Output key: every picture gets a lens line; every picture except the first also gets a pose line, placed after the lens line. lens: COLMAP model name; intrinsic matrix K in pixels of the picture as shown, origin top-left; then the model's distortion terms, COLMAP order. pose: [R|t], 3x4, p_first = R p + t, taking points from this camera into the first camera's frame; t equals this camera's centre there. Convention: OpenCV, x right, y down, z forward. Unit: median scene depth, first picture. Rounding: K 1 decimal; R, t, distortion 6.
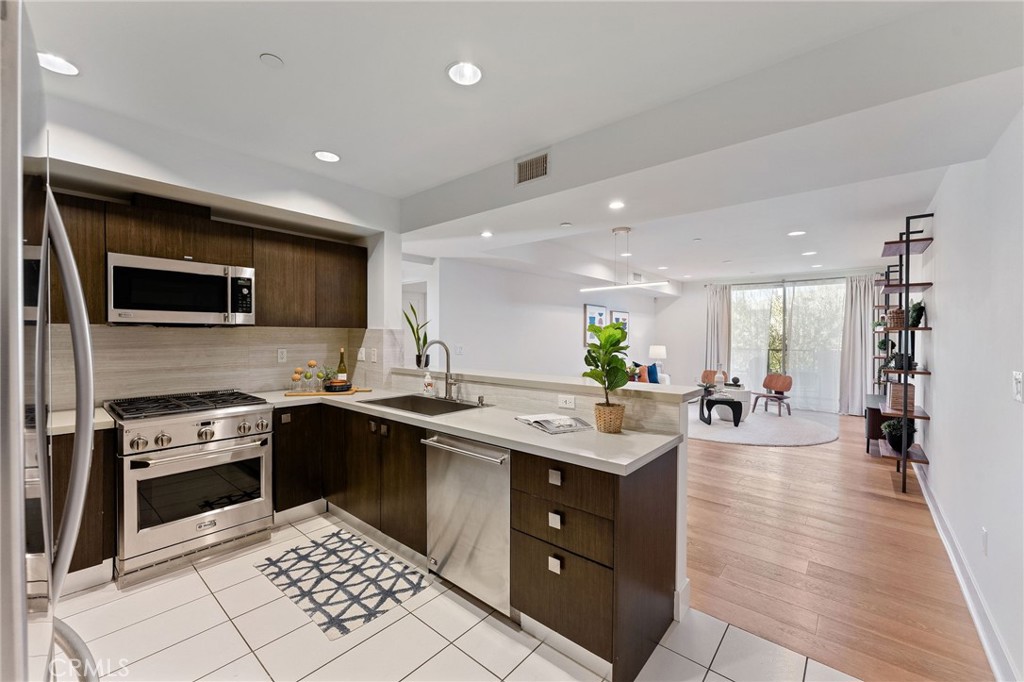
lens RADIAL K [[413.2, 0, 489.7], [0, 413.2, 339.0], [0, 0, 1]] dist [-0.004076, 0.000767]
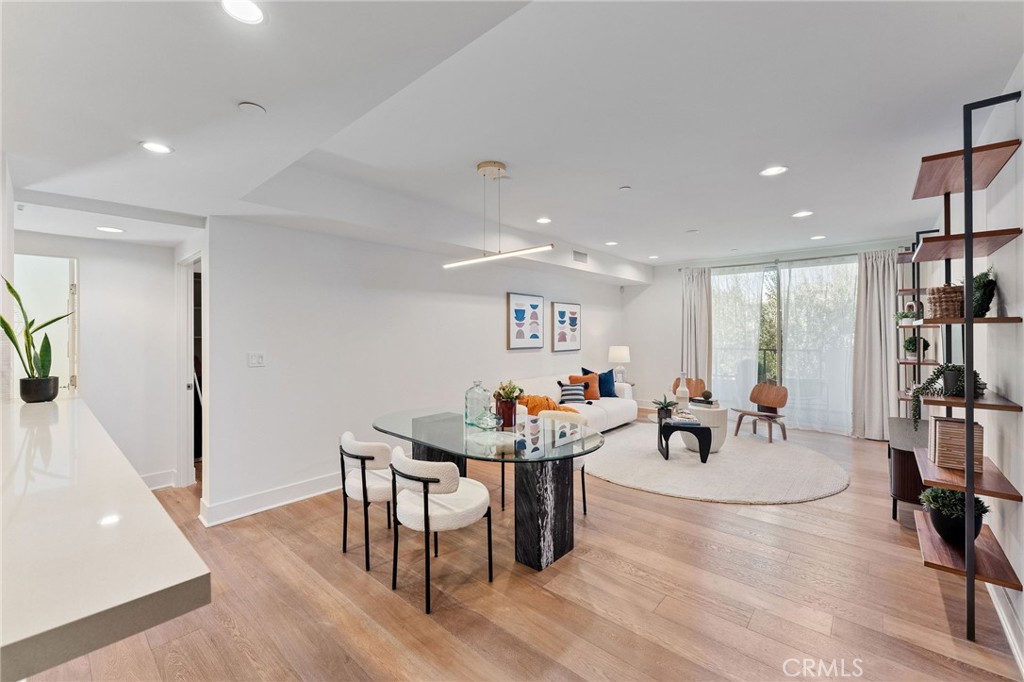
lens RADIAL K [[413.2, 0, 501.4], [0, 413.2, 331.4], [0, 0, 1]] dist [-0.004076, 0.000767]
pose [[0.999935, -0.007938, -0.008184, 0.247342], [0.007834, 0.999889, -0.012637, -0.005238], [0.008283, 0.012572, 0.999887, 0.276054]]
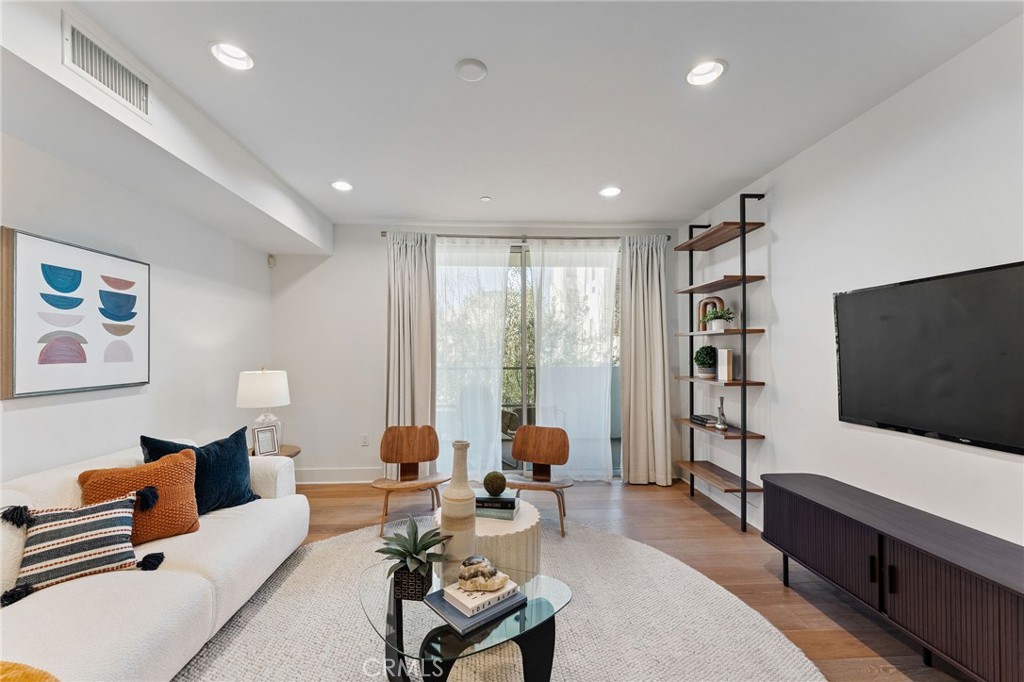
lens RADIAL K [[413.2, 0, 507.9], [0, 413.2, 350.1], [0, 0, 1]] dist [-0.004076, 0.000767]
pose [[0.701226, -0.005653, 0.712917, 0.392697], [0.016344, 0.999833, -0.008149, 0.005723], [-0.712752, 0.017366, 0.701201, 0.781954]]
